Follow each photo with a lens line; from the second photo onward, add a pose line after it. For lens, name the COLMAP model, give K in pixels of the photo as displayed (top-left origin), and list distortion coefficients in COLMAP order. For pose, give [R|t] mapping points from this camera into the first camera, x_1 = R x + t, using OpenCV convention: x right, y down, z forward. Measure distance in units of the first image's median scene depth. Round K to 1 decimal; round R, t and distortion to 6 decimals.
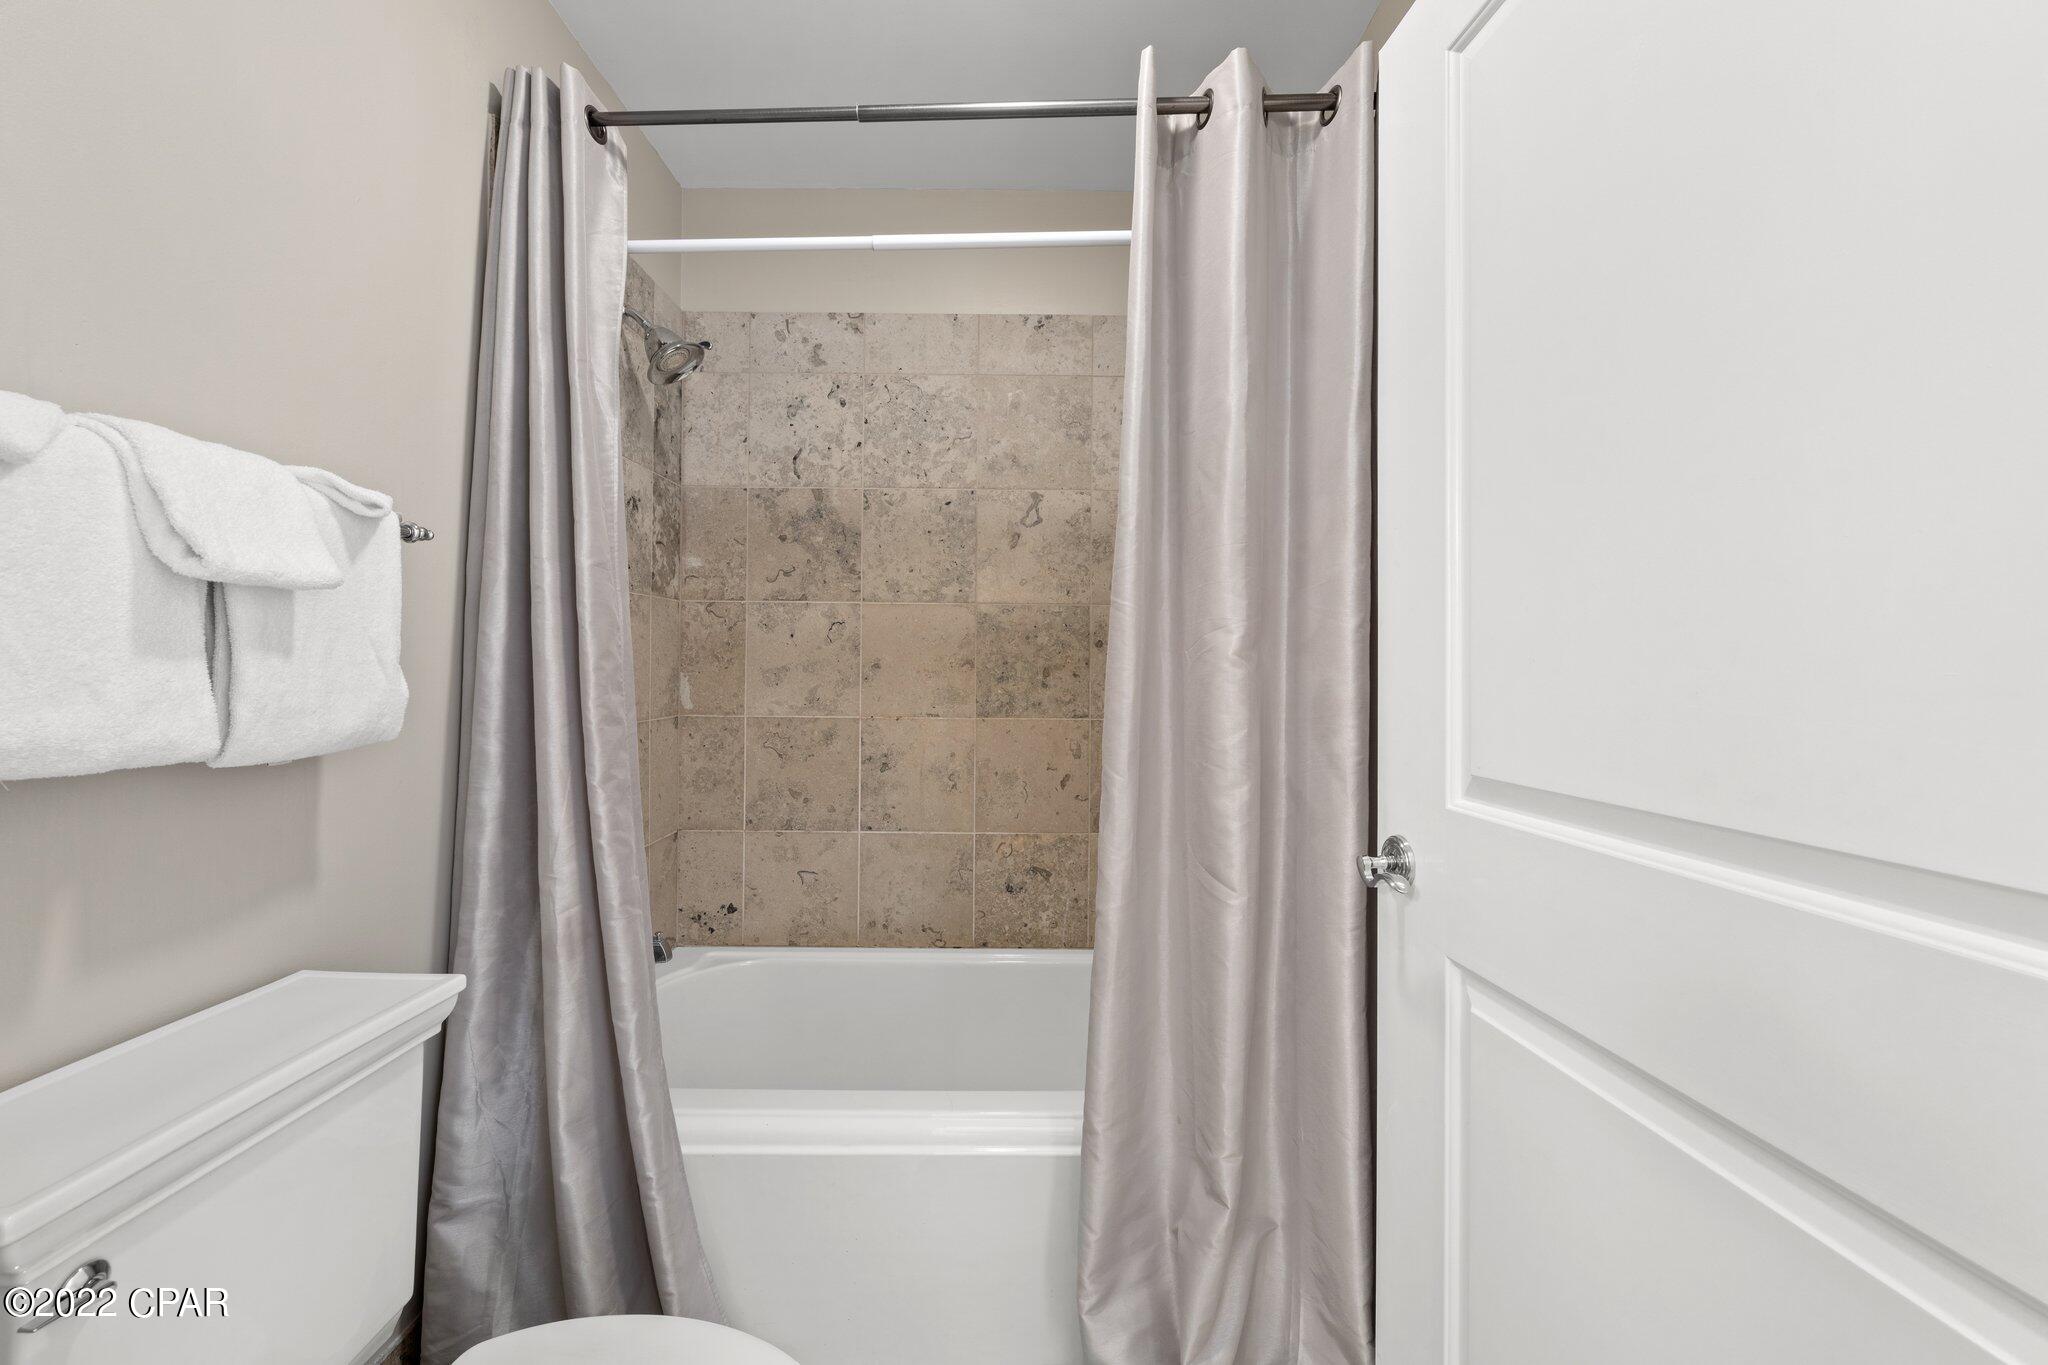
lens RADIAL K [[805.4, 0, 1027.5], [0, 805.4, 660.8], [0, 0, 1]] dist [-0.003583, -0.001110]
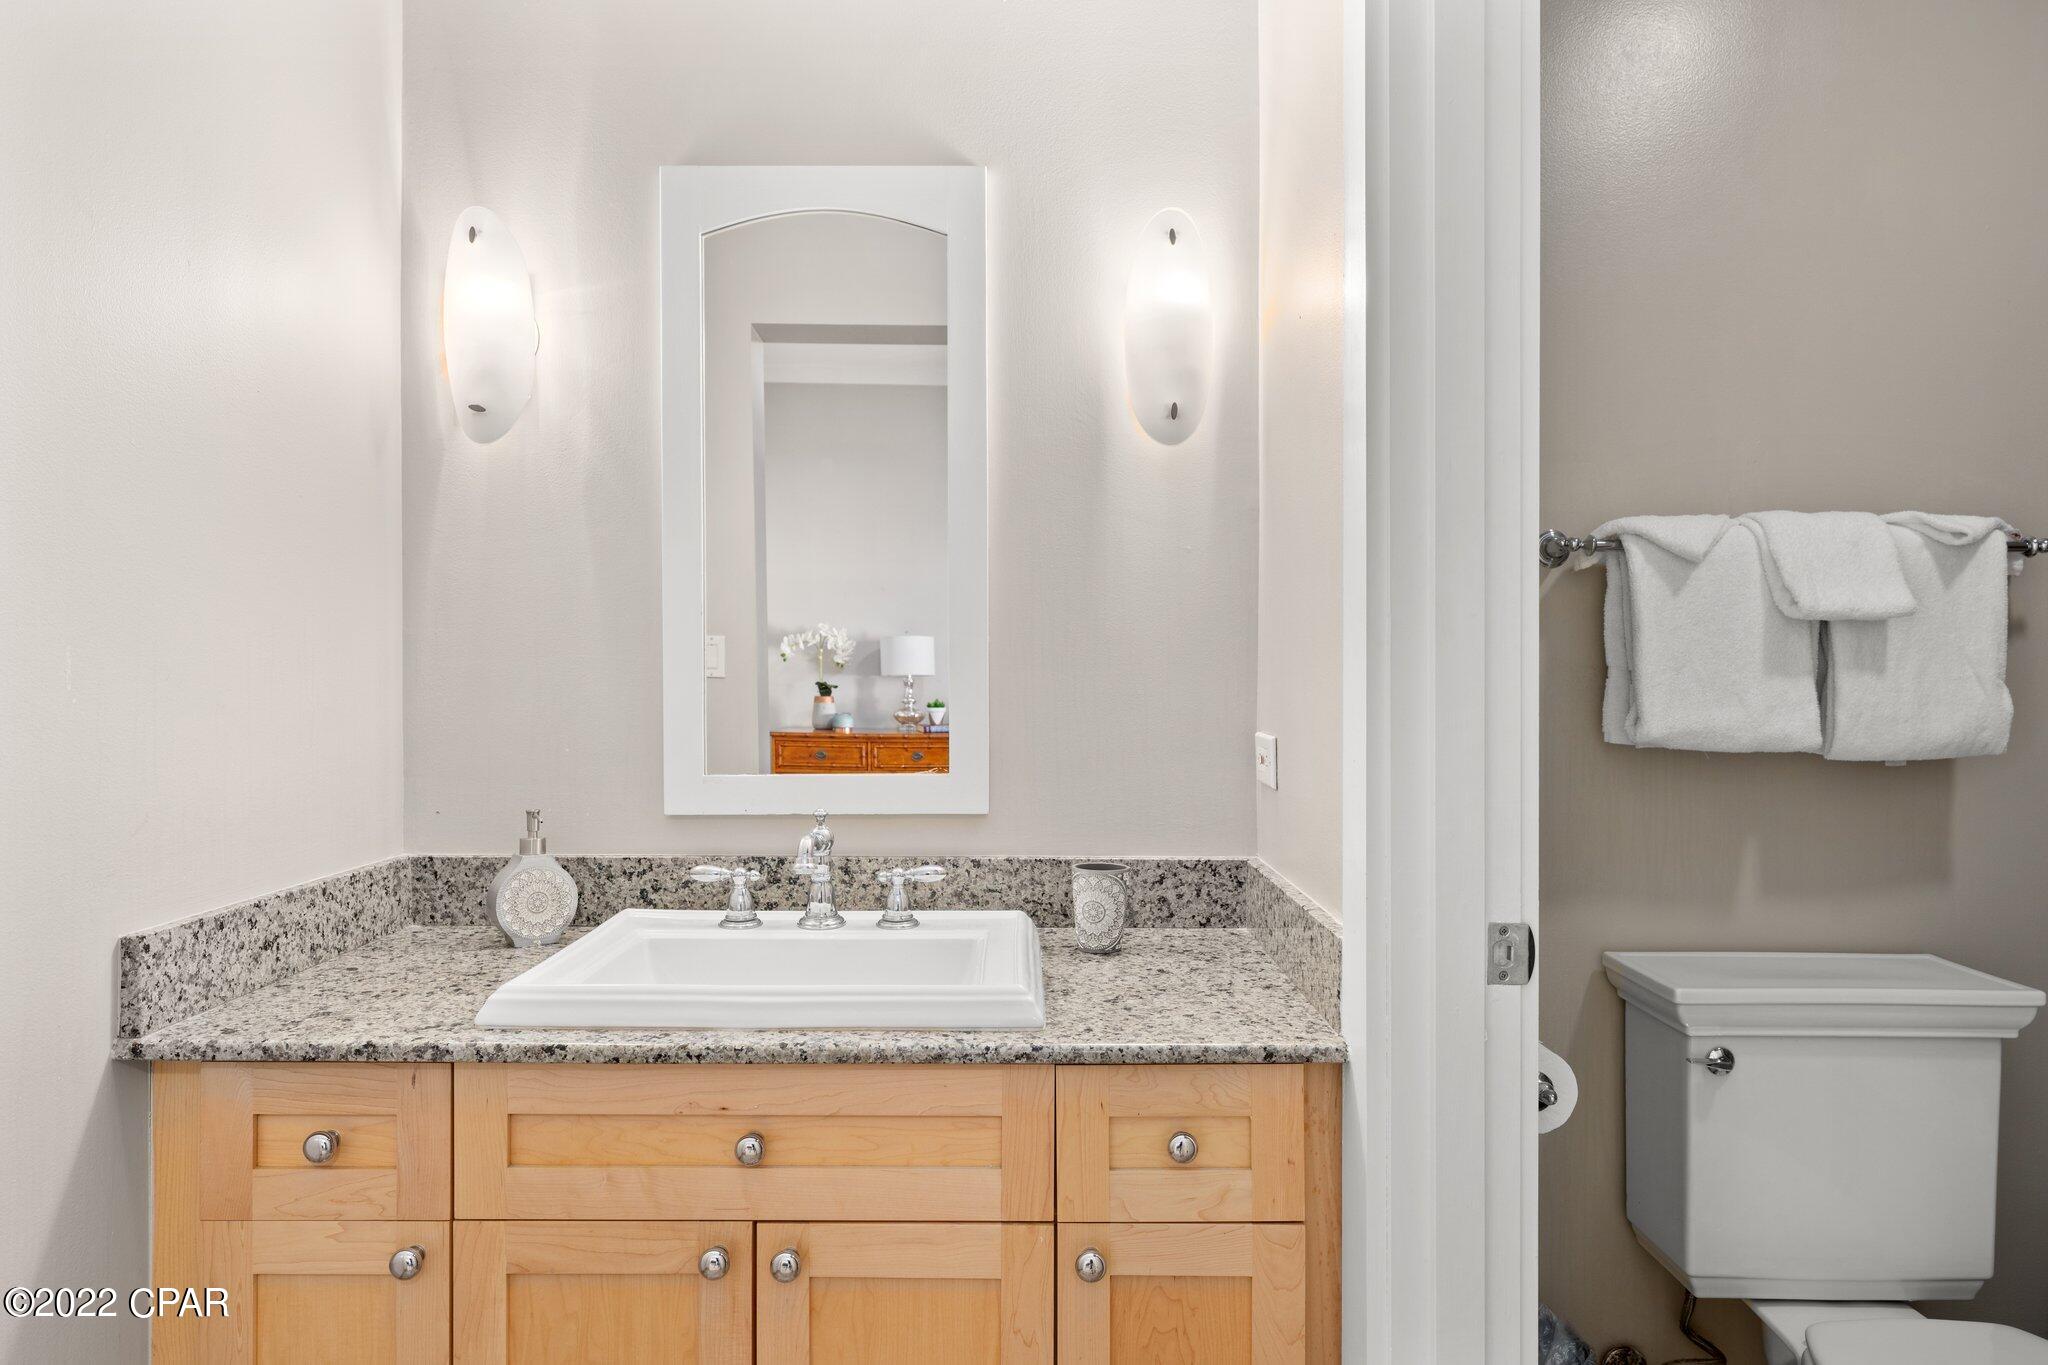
lens RADIAL K [[1281.9, 0, 1013.2], [0, 1281.9, 695.4], [0, 0, 1]] dist [-0.000996, 0.007822]
pose [[-0.031332, 0.001981, -0.999507, 0.705788], [0.007957, 0.999967, 0.001732, 0.008738], [0.999477, -0.007899, -0.031346, -0.167963]]
